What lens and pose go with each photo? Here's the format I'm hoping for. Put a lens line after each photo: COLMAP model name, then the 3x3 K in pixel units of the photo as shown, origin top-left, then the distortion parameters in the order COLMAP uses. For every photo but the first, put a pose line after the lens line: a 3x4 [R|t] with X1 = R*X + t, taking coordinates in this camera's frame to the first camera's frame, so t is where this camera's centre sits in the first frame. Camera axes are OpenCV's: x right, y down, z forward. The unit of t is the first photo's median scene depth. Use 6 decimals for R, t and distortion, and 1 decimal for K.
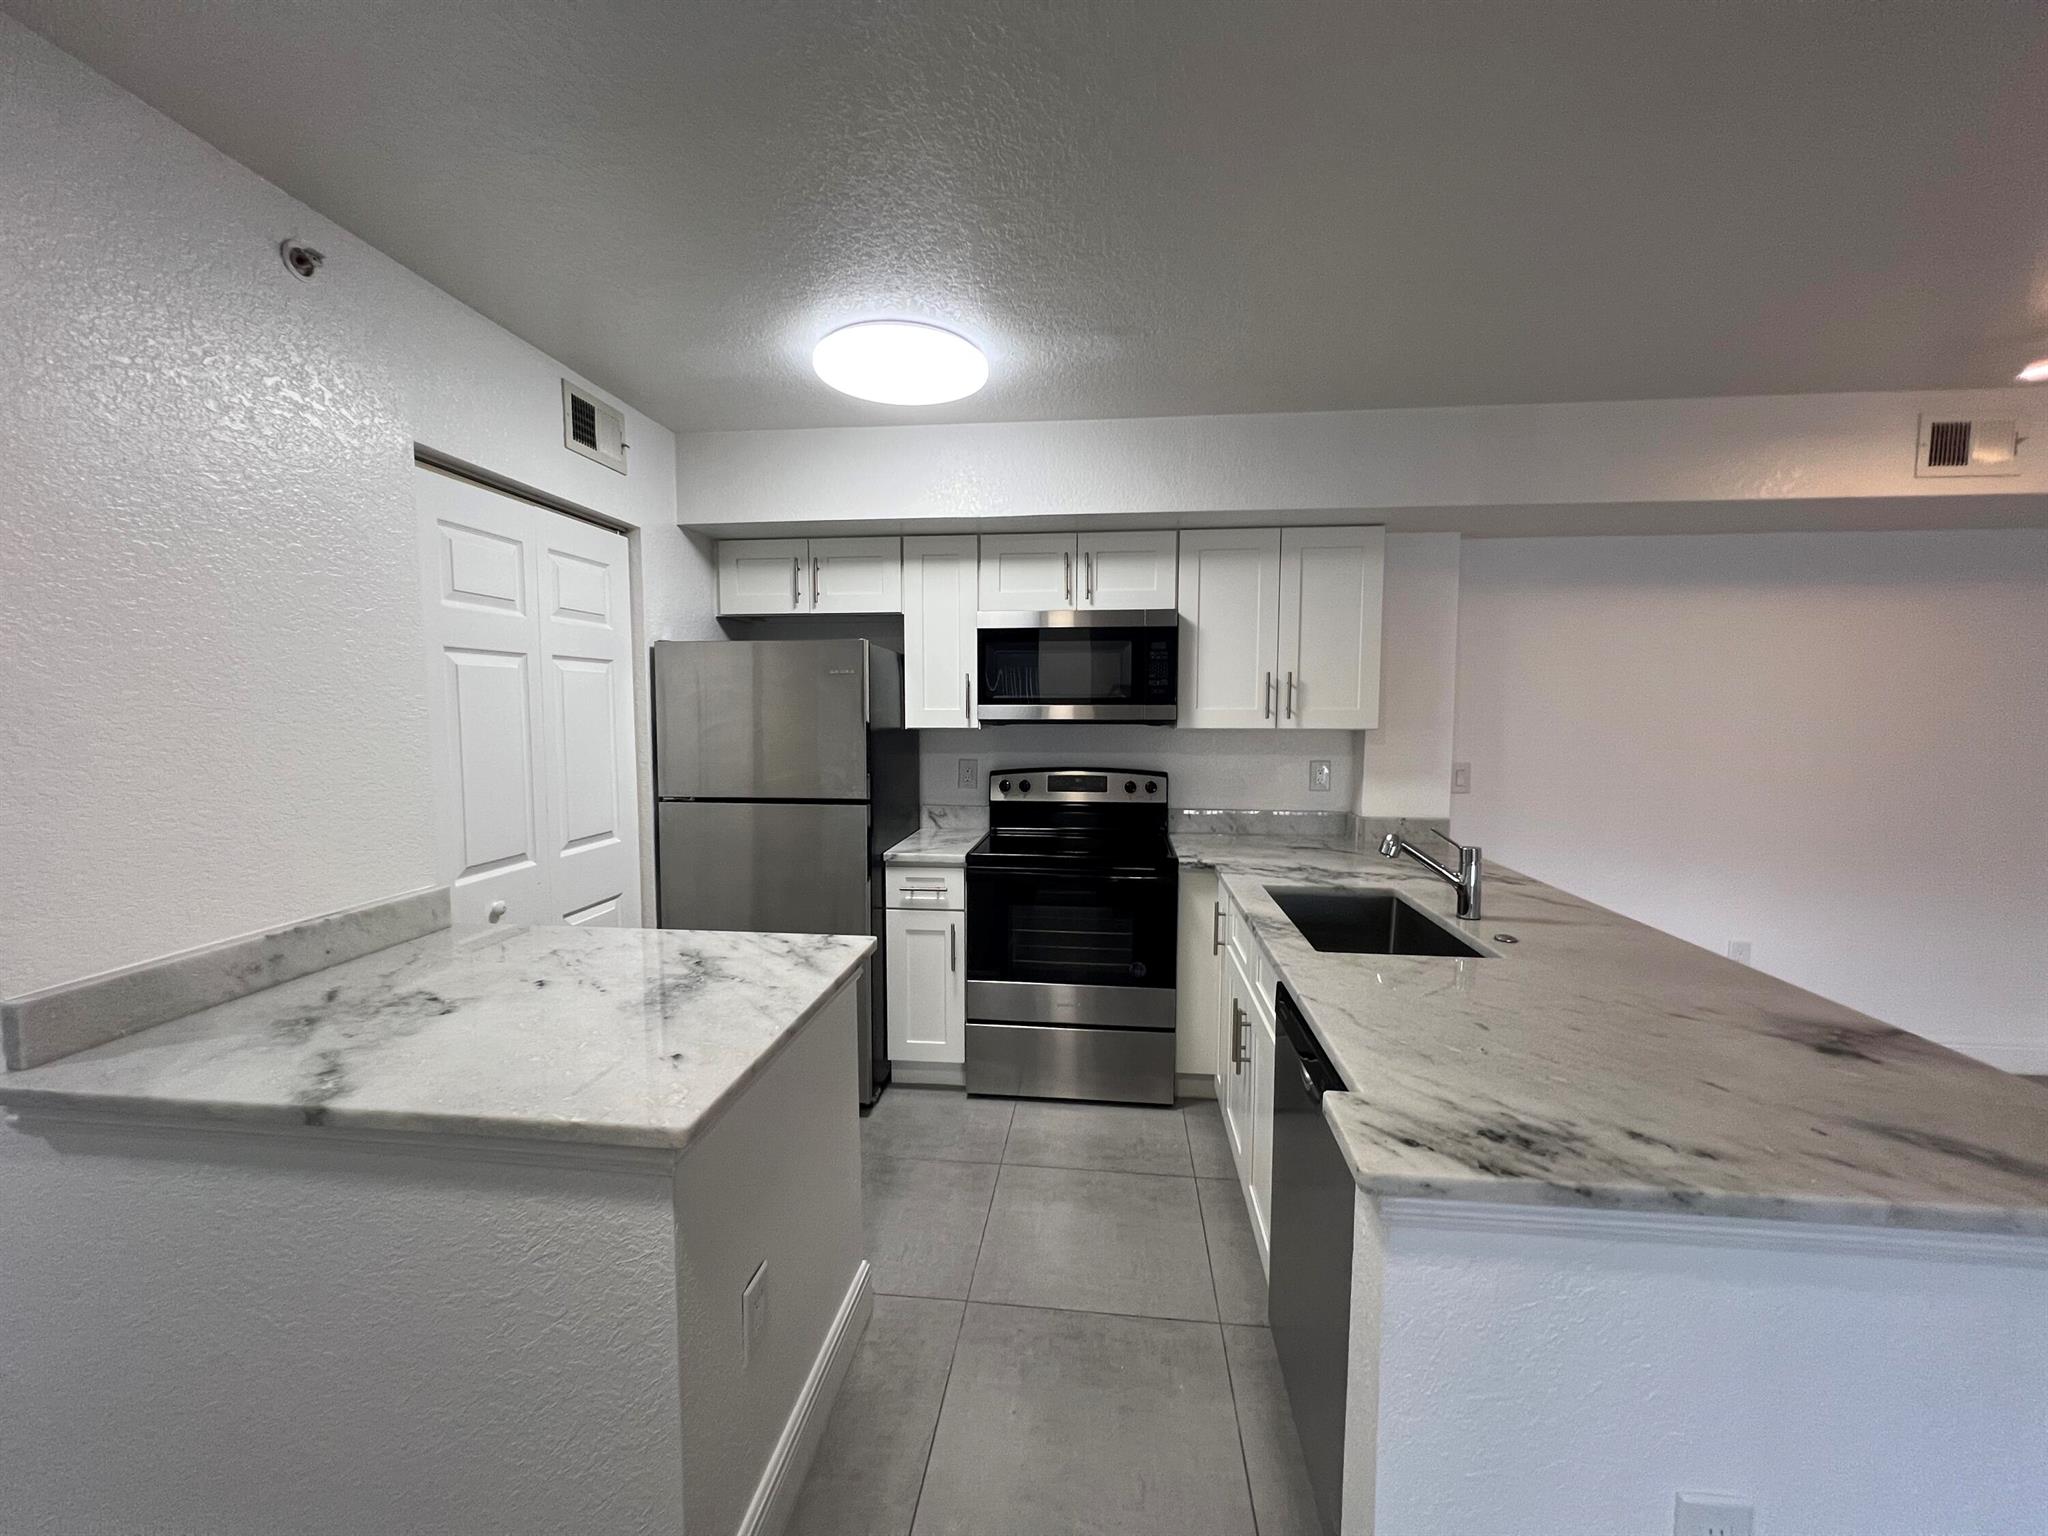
lens RADIAL K [[818.7, 0, 1025.0], [0, 818.7, 771.7], [0, 0, 1]] dist [-0.001028, 0.000388]
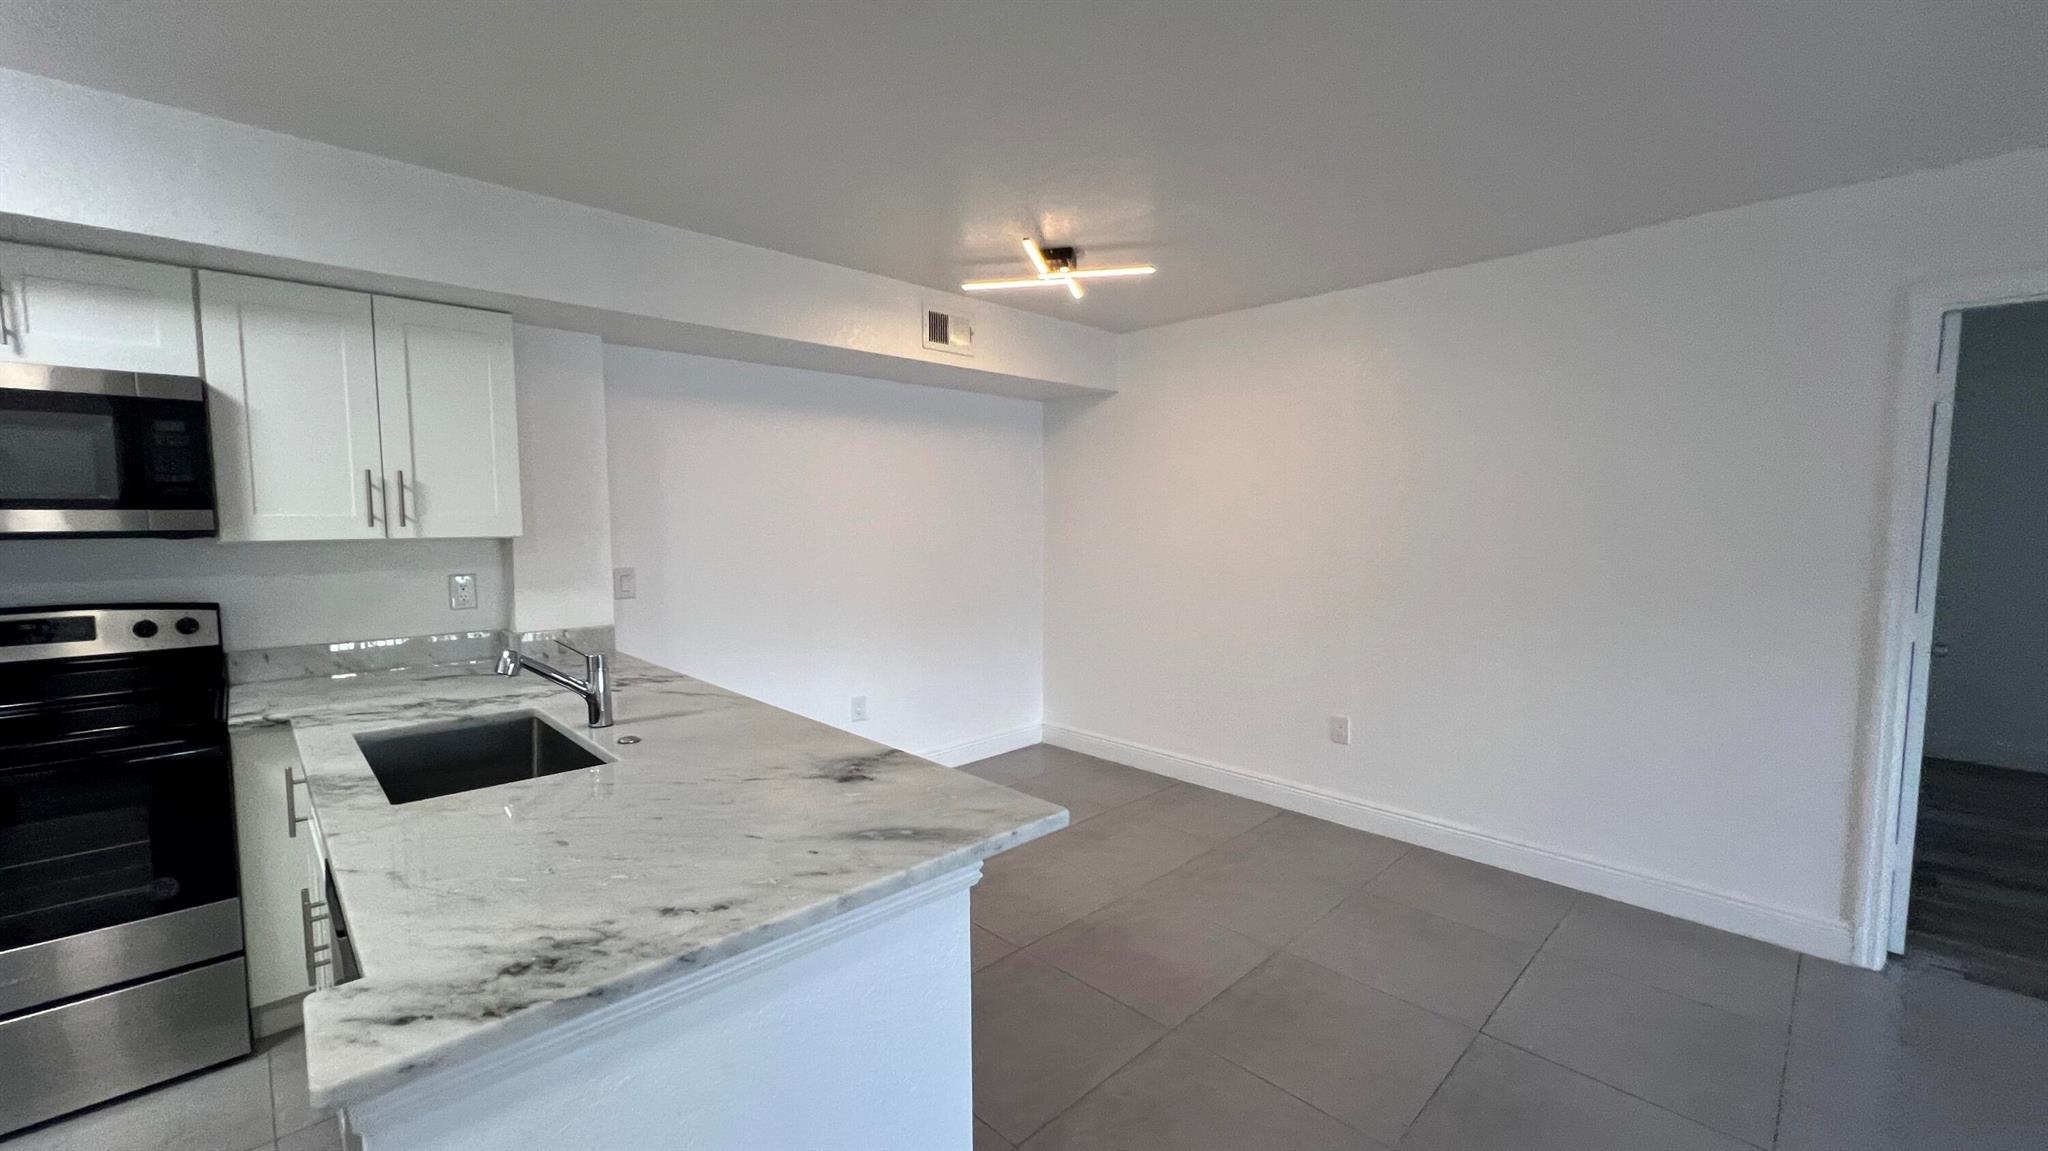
lens RADIAL K [[818.4, 0, 1023.8], [0, 818.4, 580.9], [0, 0, 1]] dist [-0.000524, 0.000233]
pose [[0.640505, -0.065197, 0.765181, 0.093807], [0.063436, 0.997476, 0.031890, 0.004291], [-0.765329, 0.028115, 0.643025, -0.018039]]
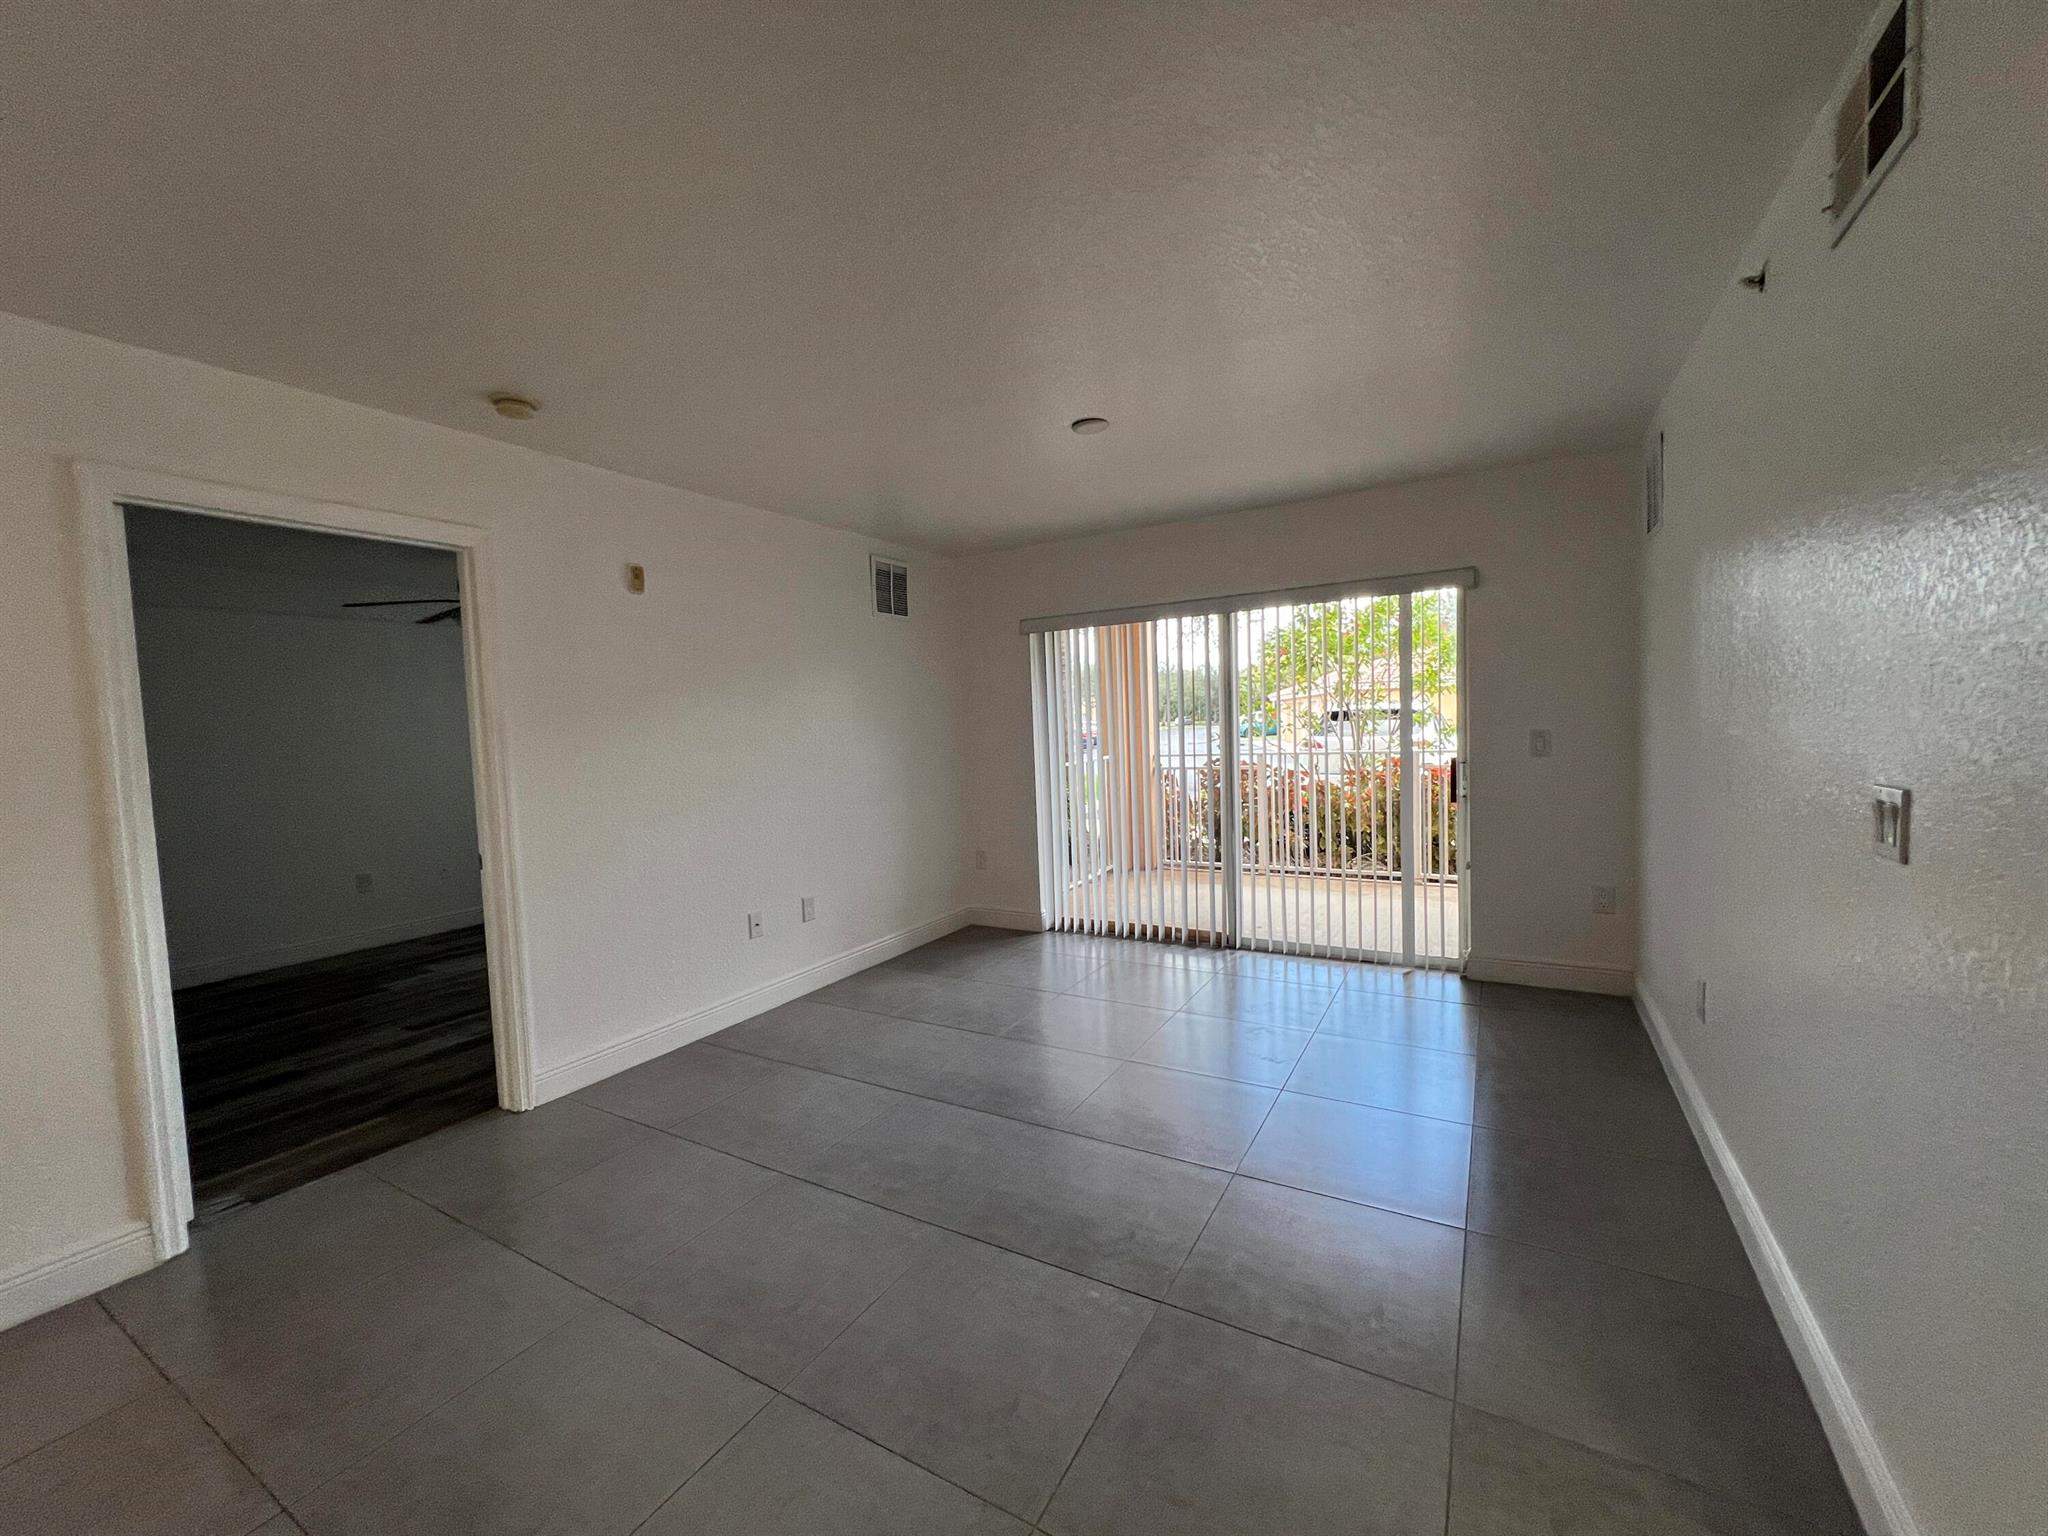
lens RADIAL K [[818.7, 0, 1023.8], [0, 818.7, 768.7], [0, 0, 1]] dist [-0.001028, 0.000388]
pose [[-0.911357, 0.008385, 0.411532, 0.301452], [0.069240, 0.988669, 0.133191, 0.015730], [-0.405752, 0.149879, -0.901611, 0.167759]]
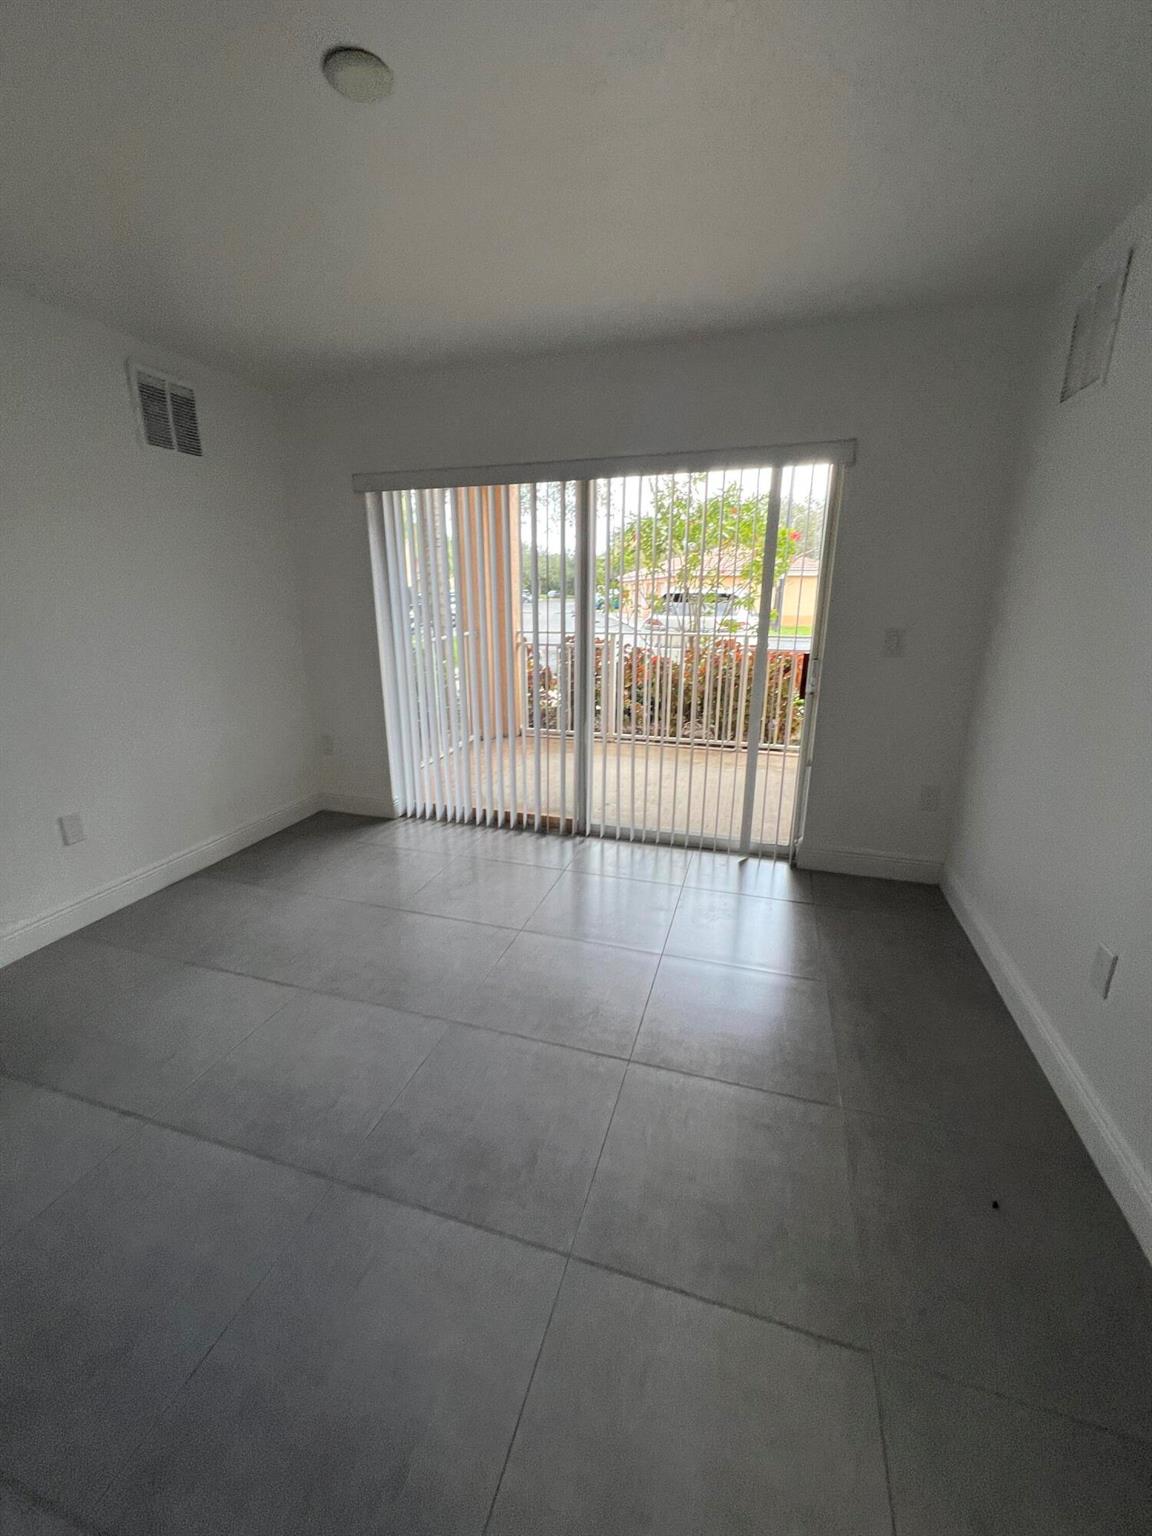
lens RADIAL K [[614.0, 0, 574.4], [0, 614.0, 765.3], [0, 0, 1]] dist [-0.001028, 0.000388]
pose [[-0.980217, -0.056717, 0.189623, 0.384135], [0.014405, 0.935078, 0.354150, 0.042039], [-0.197399, 0.349875, -0.915763, -0.330782]]
